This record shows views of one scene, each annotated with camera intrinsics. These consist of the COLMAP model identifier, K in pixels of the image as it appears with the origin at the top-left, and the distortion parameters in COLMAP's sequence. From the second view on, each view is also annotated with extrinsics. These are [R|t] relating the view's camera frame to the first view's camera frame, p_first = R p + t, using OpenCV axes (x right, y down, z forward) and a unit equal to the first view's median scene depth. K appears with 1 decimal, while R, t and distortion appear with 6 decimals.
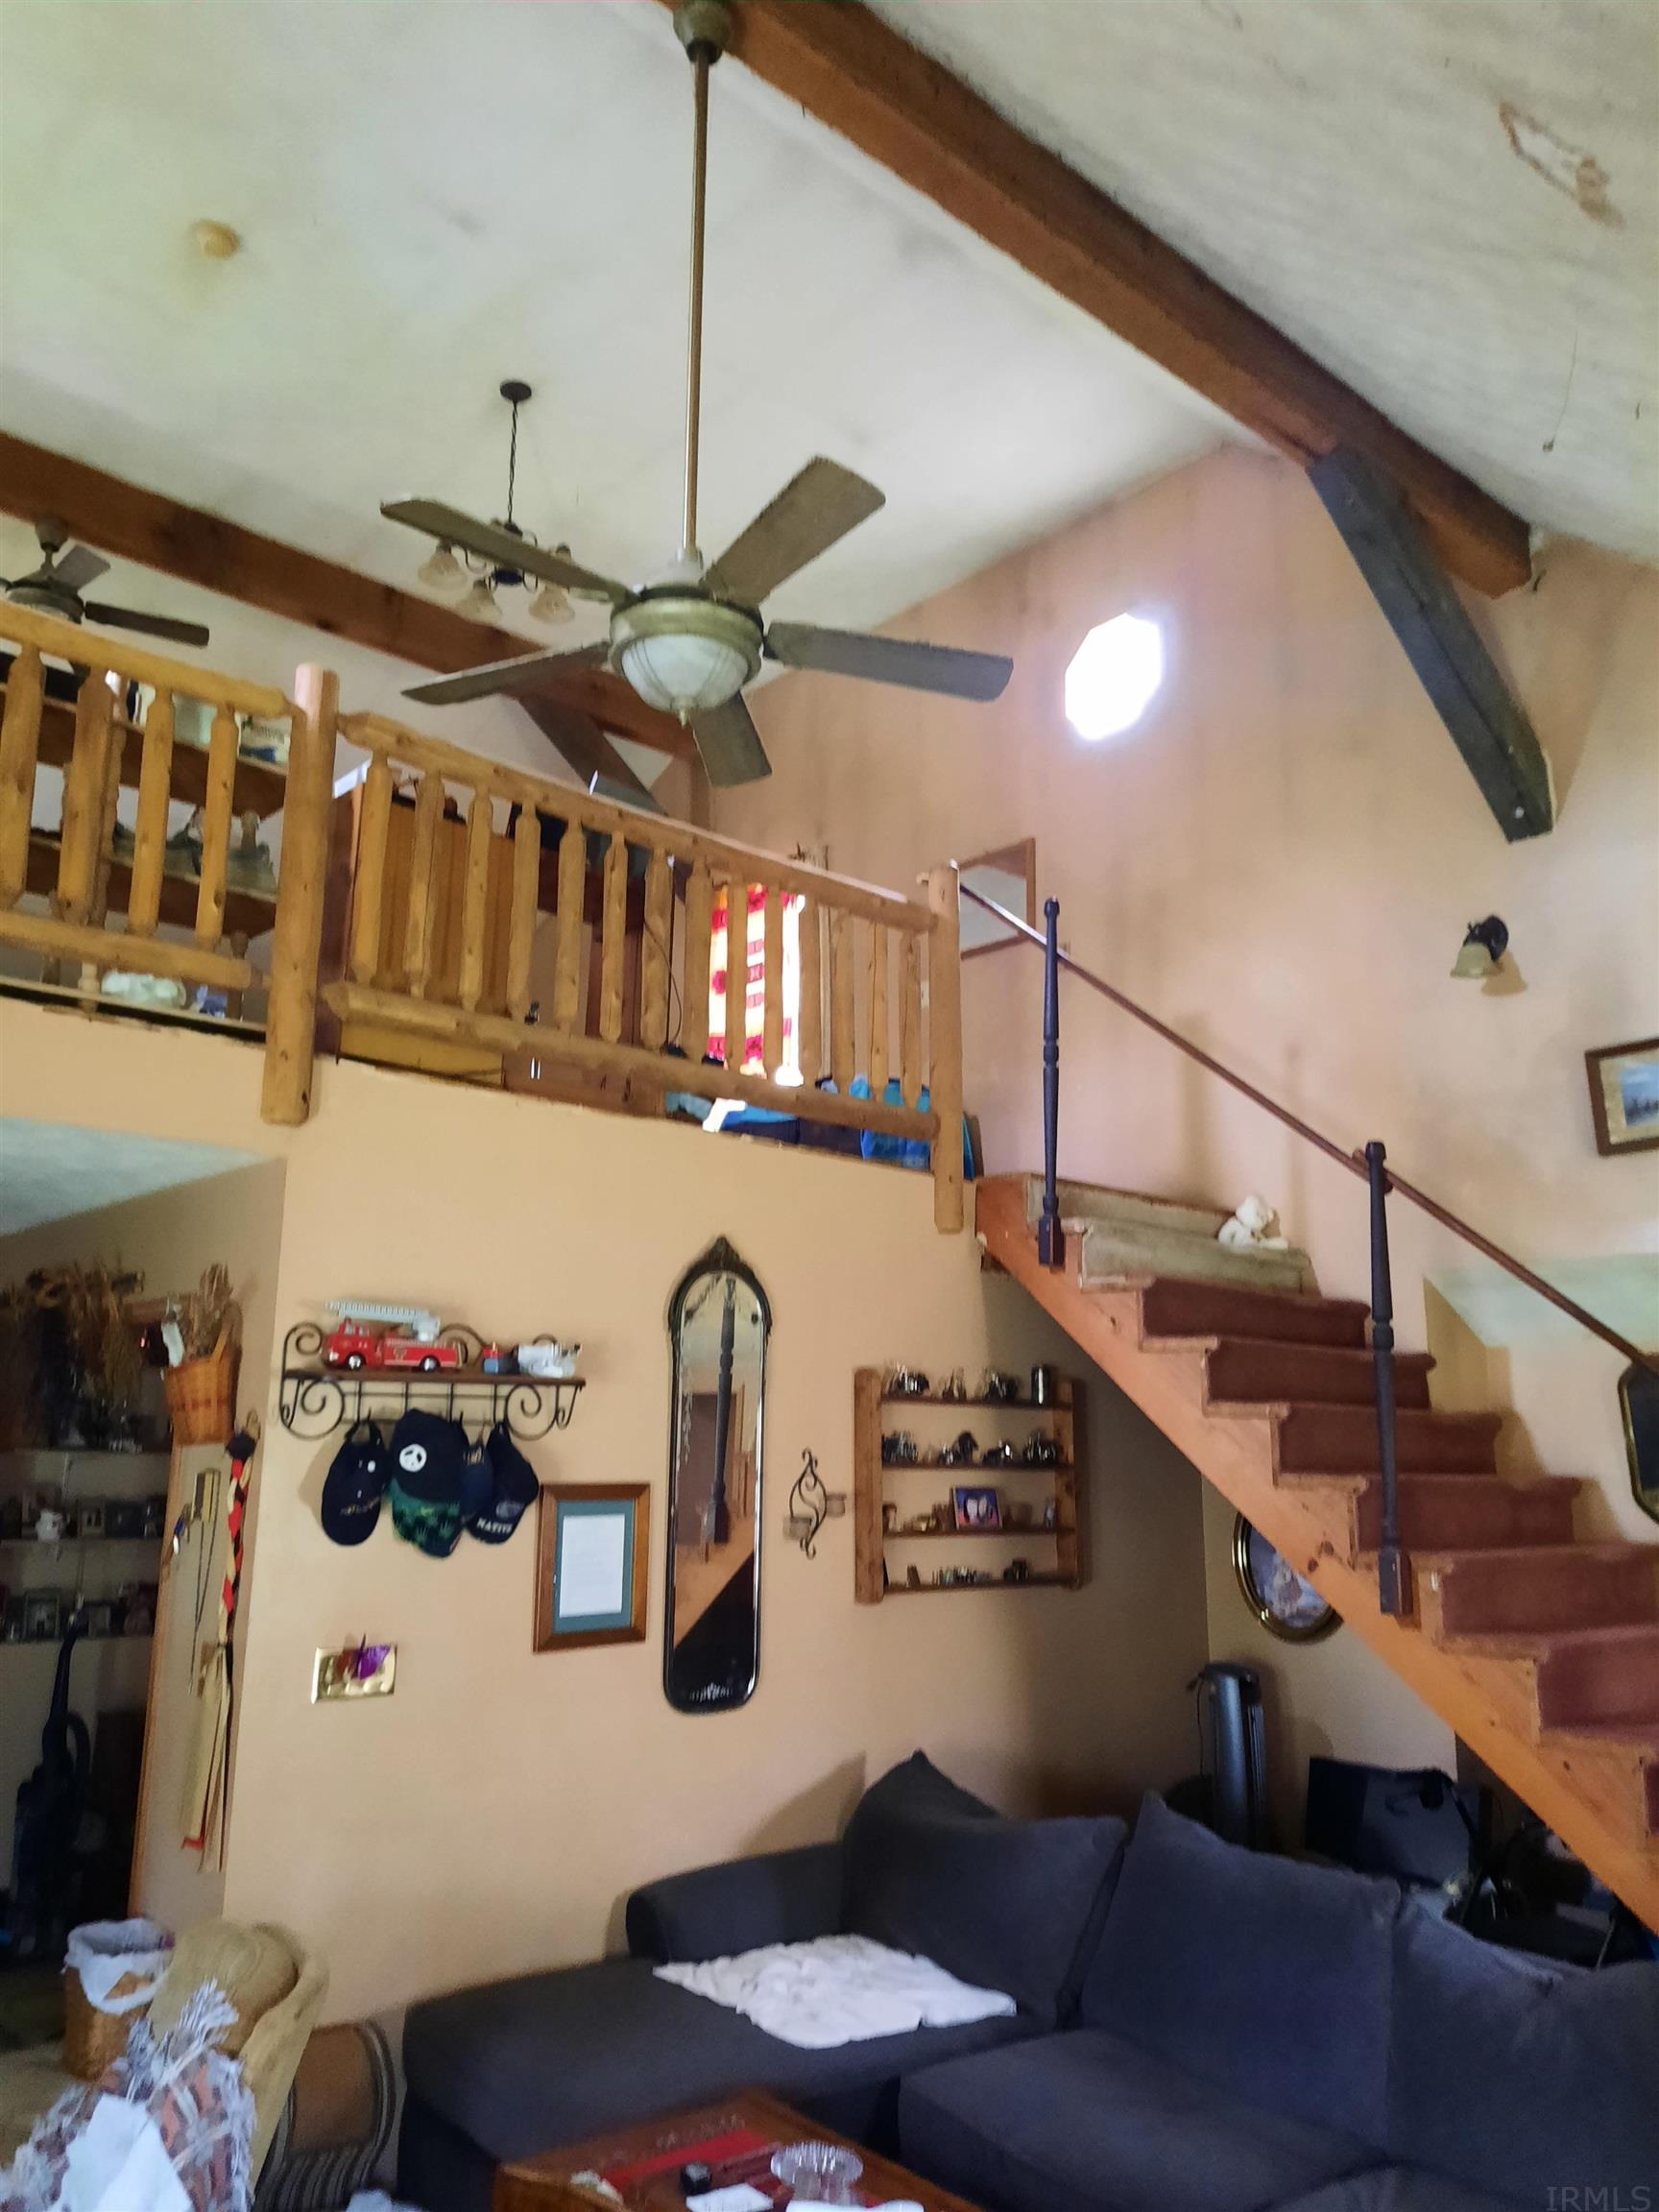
lens RADIAL K [[1605.5, 0, 797.5], [0, 1605.5, 1093.1], [0, 0, 1]] dist [0.062875, -0.063503]
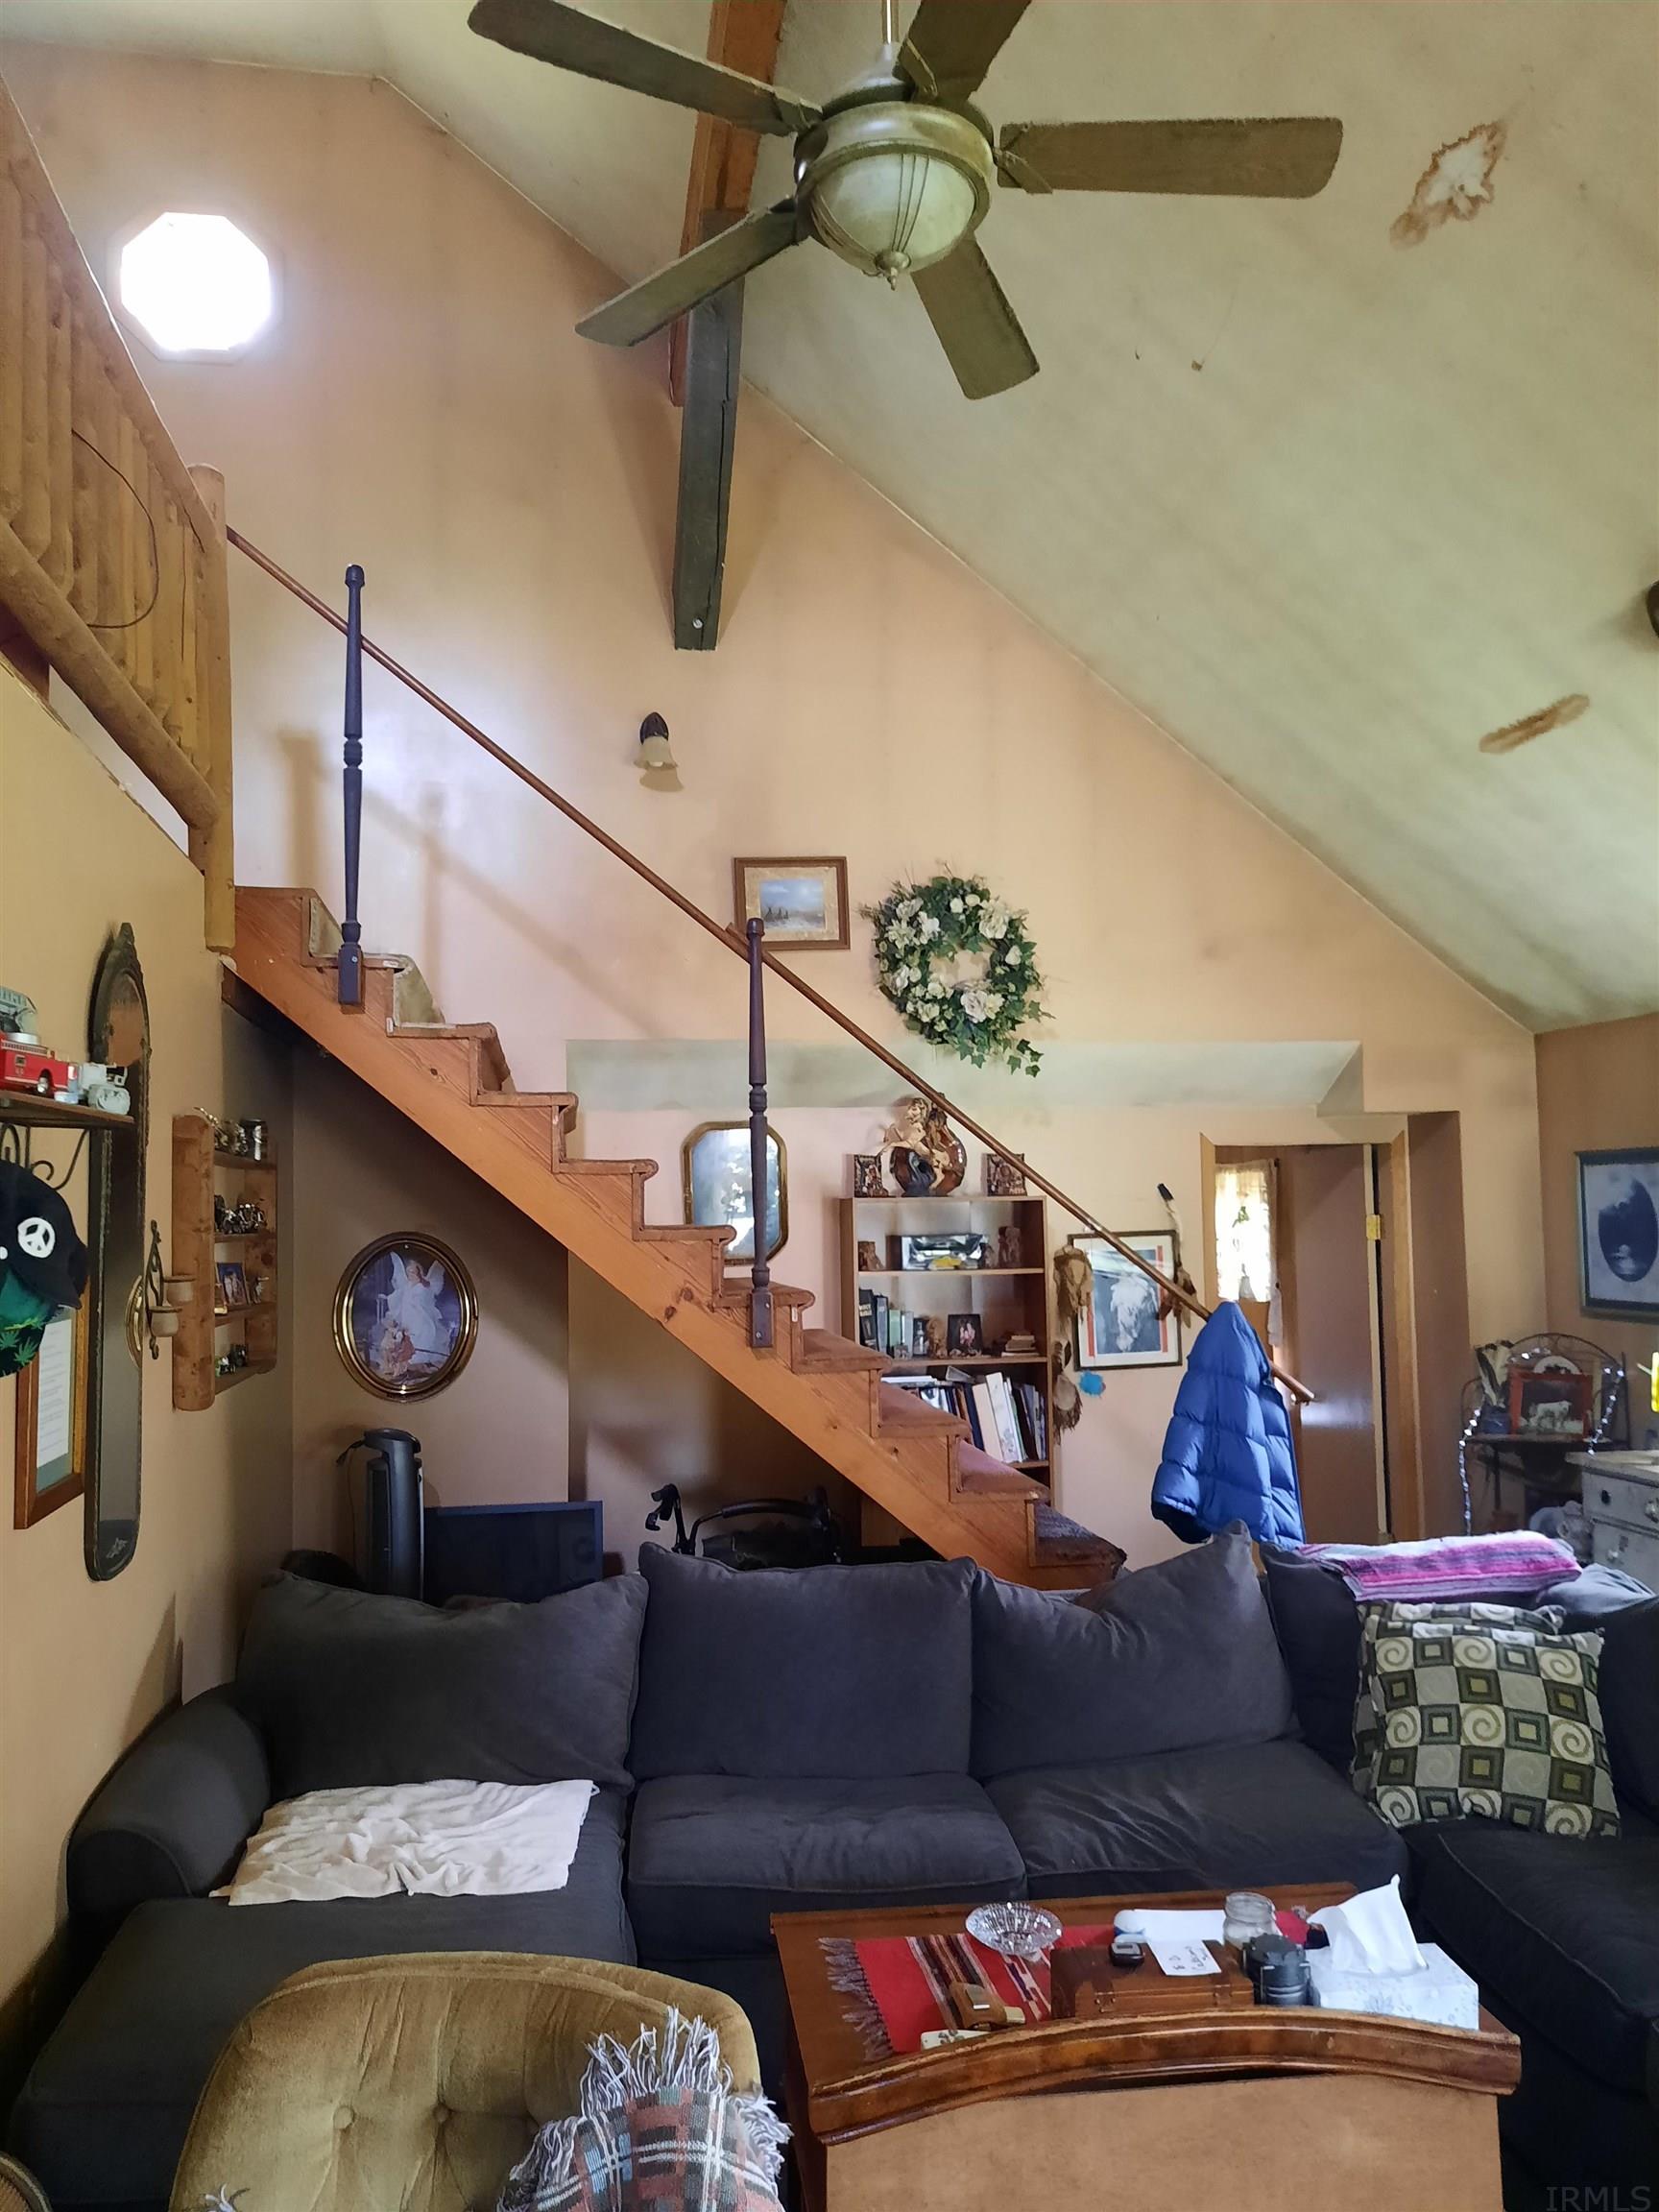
lens RADIAL K [[1605.9, 0, 829.5], [0, 1605.9, 1106.0], [0, 0, 1]] dist [0.000115, -0.000471]
pose [[0.517592, 0.036179, 0.854862, -0.471471], [-0.160711, 0.985434, 0.055600, 0.078713], [-0.840399, -0.166163, 0.515868, 0.366533]]
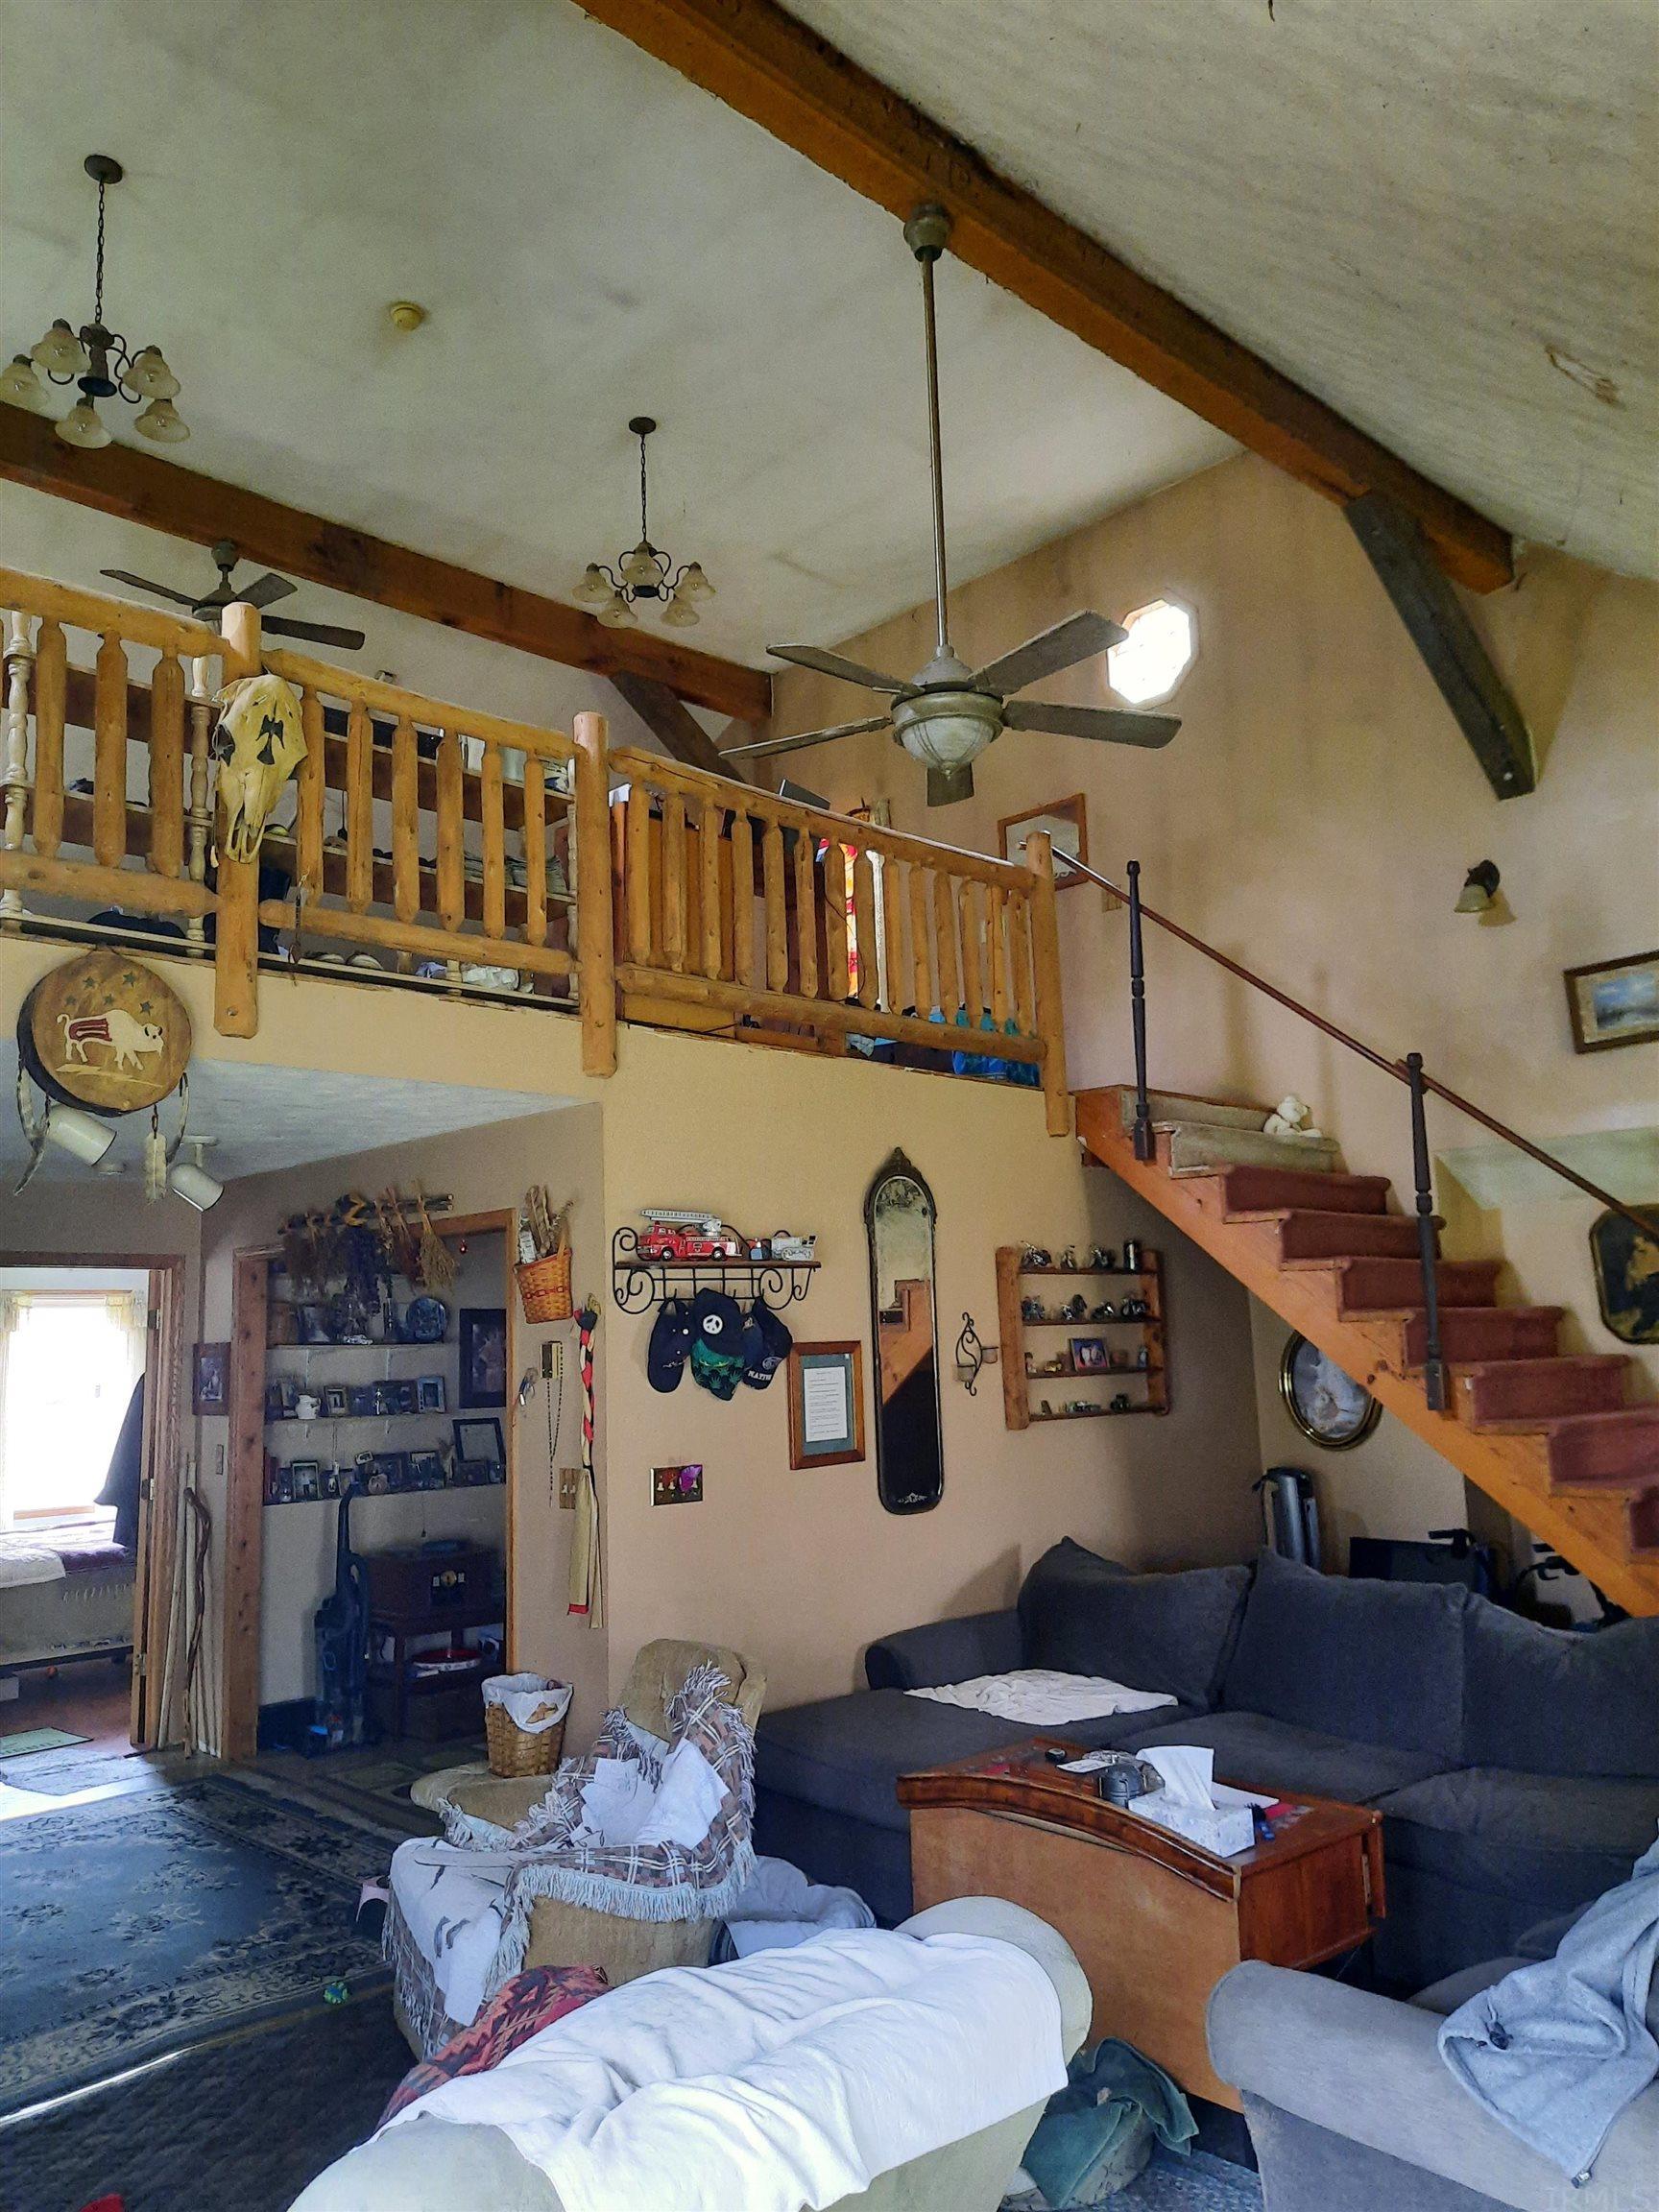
lens RADIAL K [[1605.5, 0, 797.5], [0, 1605.5, 1093.1], [0, 0, 1]] dist [0.062875, -0.063503]
pose [[0.998327, -0.040142, 0.041622, -0.172752], [0.037471, 0.997304, 0.063098, -0.035170], [-0.044043, -0.061433, 0.997139, -0.244200]]
